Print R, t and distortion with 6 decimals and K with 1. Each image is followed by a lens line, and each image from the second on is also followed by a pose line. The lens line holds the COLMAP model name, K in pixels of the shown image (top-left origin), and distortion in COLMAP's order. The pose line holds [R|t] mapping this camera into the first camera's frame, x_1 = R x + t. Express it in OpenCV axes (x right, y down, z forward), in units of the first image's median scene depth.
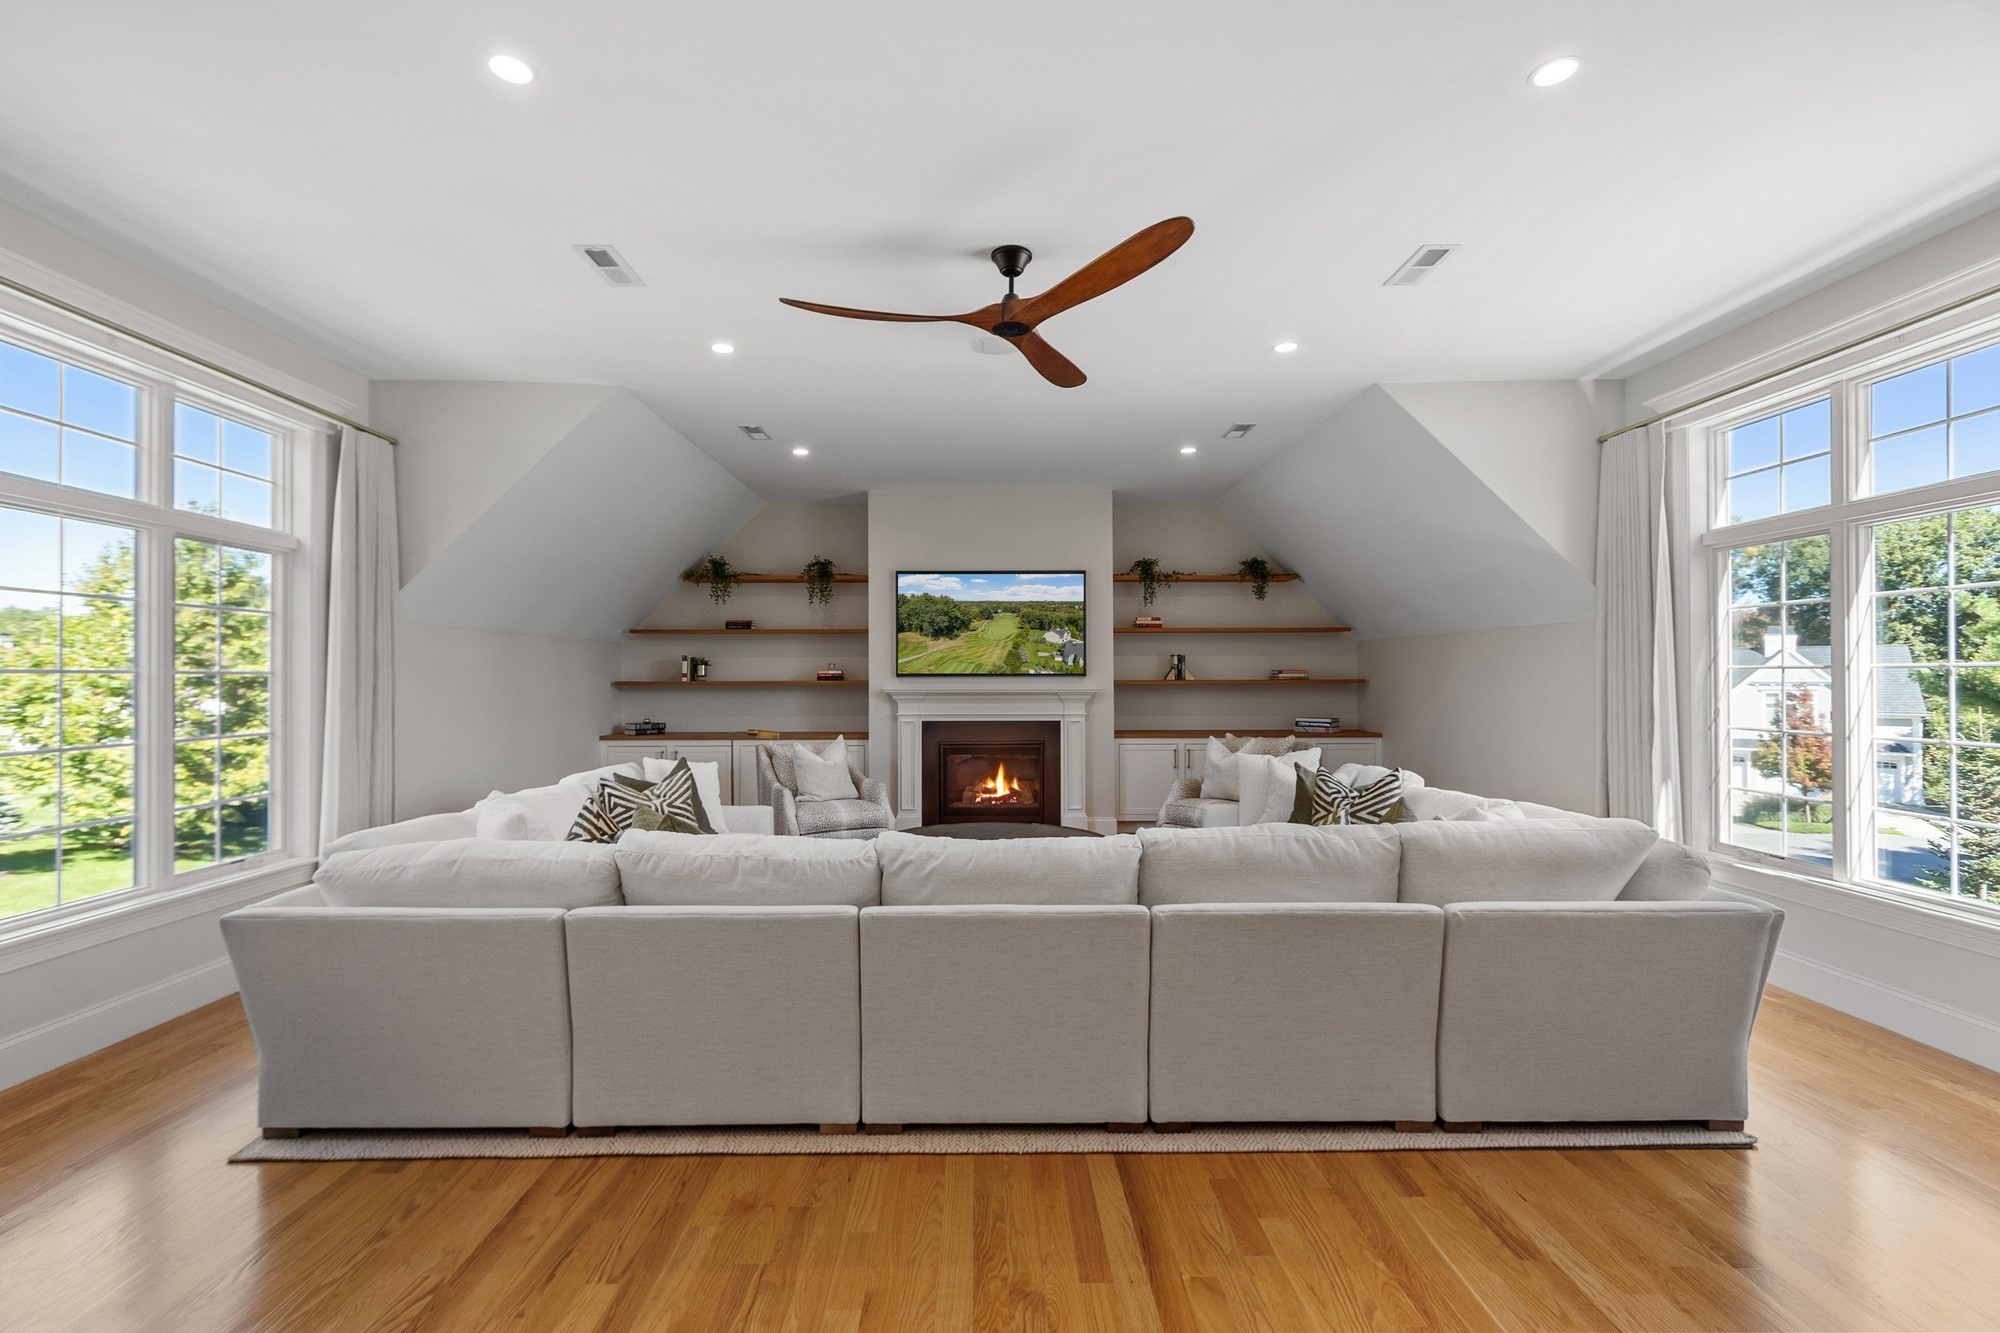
lens RADIAL K [[910.0, 0, 1000.0], [0, 910.0, 666.5], [0, 0, 1]] dist [0.000807, 0.000429]
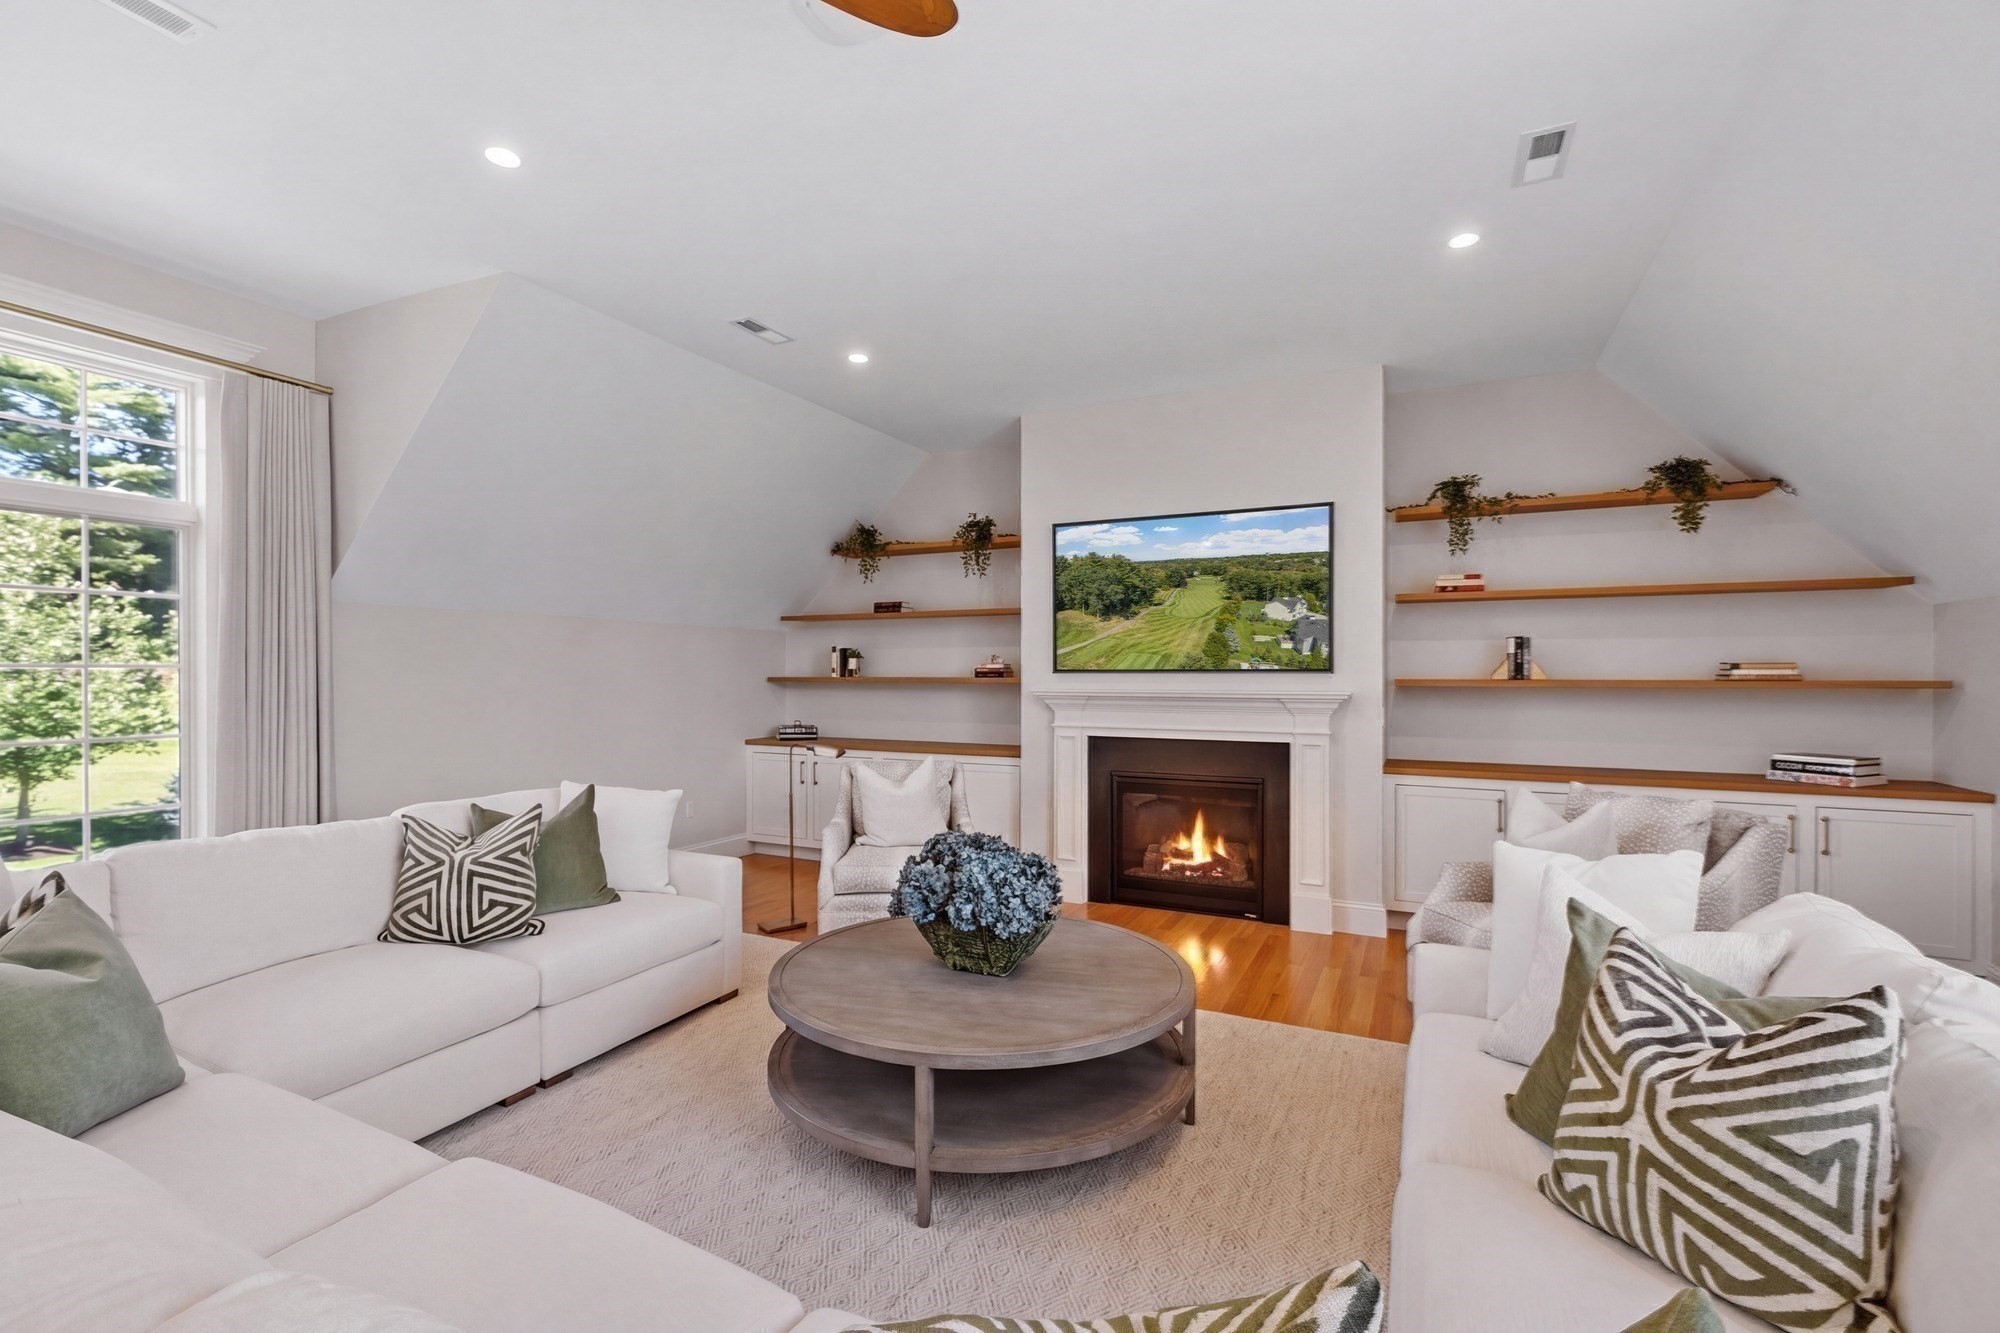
lens RADIAL K [[910.0, 0, 1000.0], [0, 910.0, 666.5], [0, 0, 1]] dist [0.000807, 0.000429]
pose [[0.893904, -0.000084, -0.448259, 0.168100], [0.003621, 0.999969, 0.007034, 0.001302], [0.448244, -0.007910, 0.893876, 0.342576]]
